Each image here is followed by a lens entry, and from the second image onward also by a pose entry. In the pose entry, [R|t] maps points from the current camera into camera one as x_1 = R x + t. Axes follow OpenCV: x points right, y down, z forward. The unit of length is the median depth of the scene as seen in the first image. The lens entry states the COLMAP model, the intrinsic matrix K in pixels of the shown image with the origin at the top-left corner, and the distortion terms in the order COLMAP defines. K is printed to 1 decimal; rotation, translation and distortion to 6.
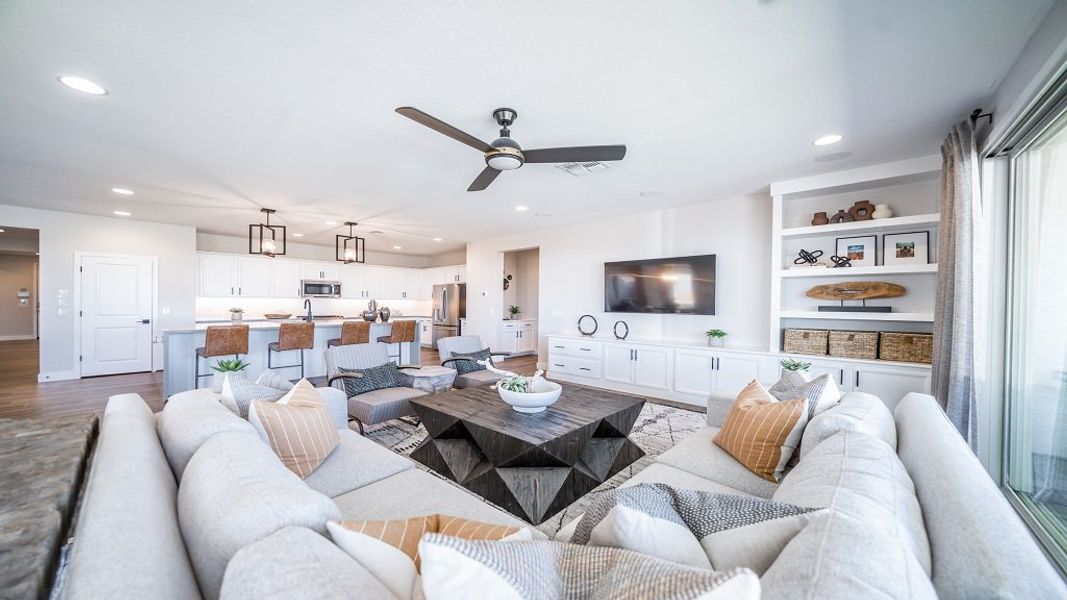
lens RADIAL K [[372.1, 0, 531.7], [0, 372.1, 303.0], [0, 0, 1]] dist [-0.001076, -0.000135]
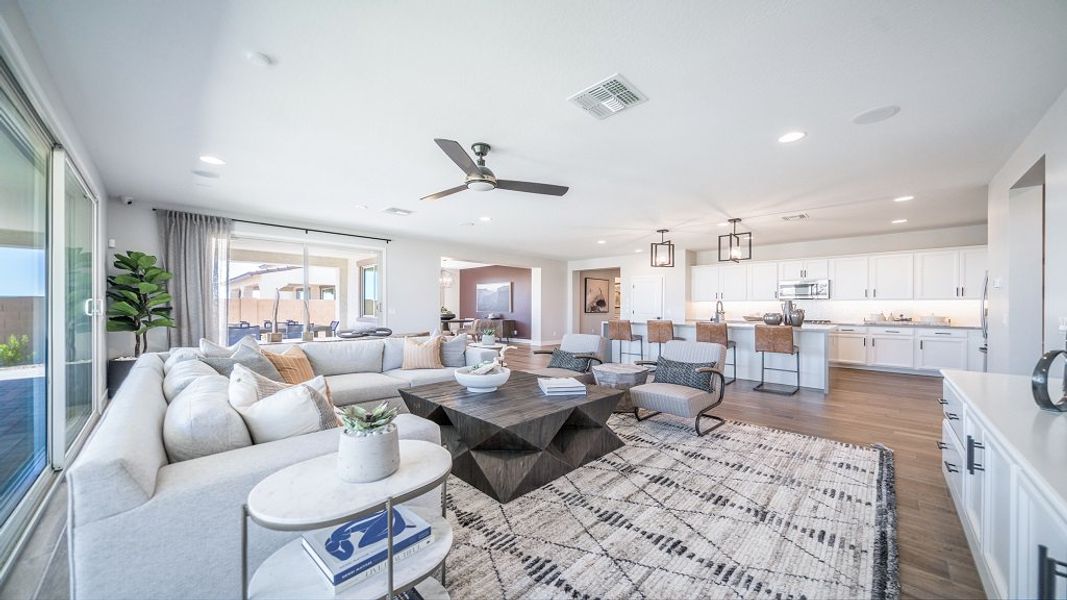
lens RADIAL K [[383.0, 0, 533.5], [0, 383.0, 300.0], [0, 0, 1]] dist [-0.000004, 0.000011]
pose [[-0.026635, -0.015542, -0.999524, 0.495644], [-0.004150, 0.999872, -0.015437, 0.006451], [0.999637, 0.003737, -0.026696, 0.504172]]
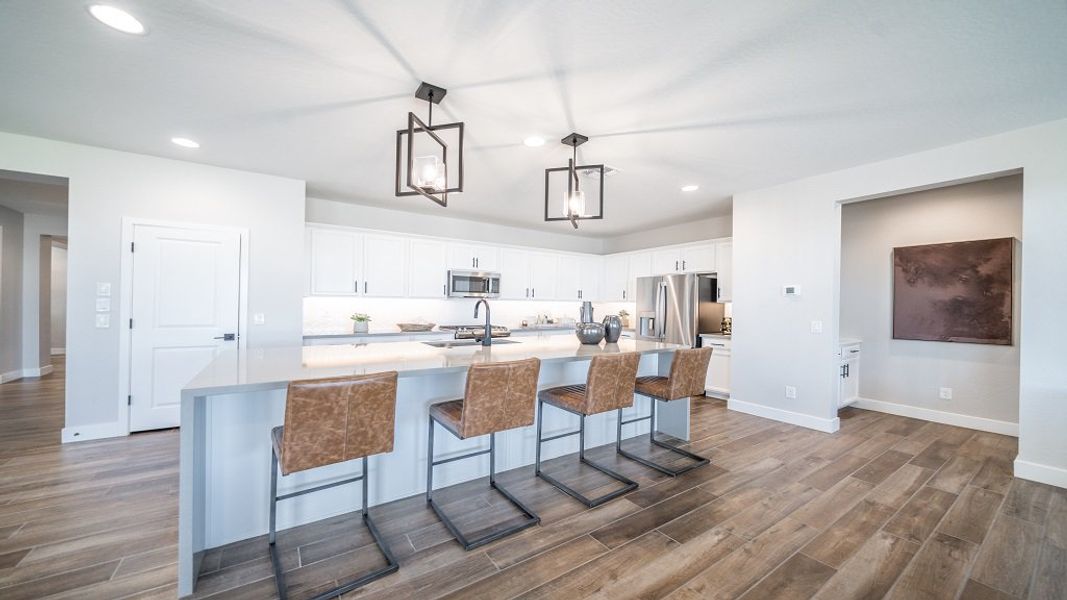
lens RADIAL K [[383.0, 0, 533.5], [0, 383.0, 300.0], [0, 0, 1]] dist [-0.000004, 0.000011]
pose [[0.971206, 0.002617, -0.238226, -0.411788], [-0.006055, 0.999888, -0.013702, -0.003299], [0.238164, 0.014750, 0.971113, 0.509135]]
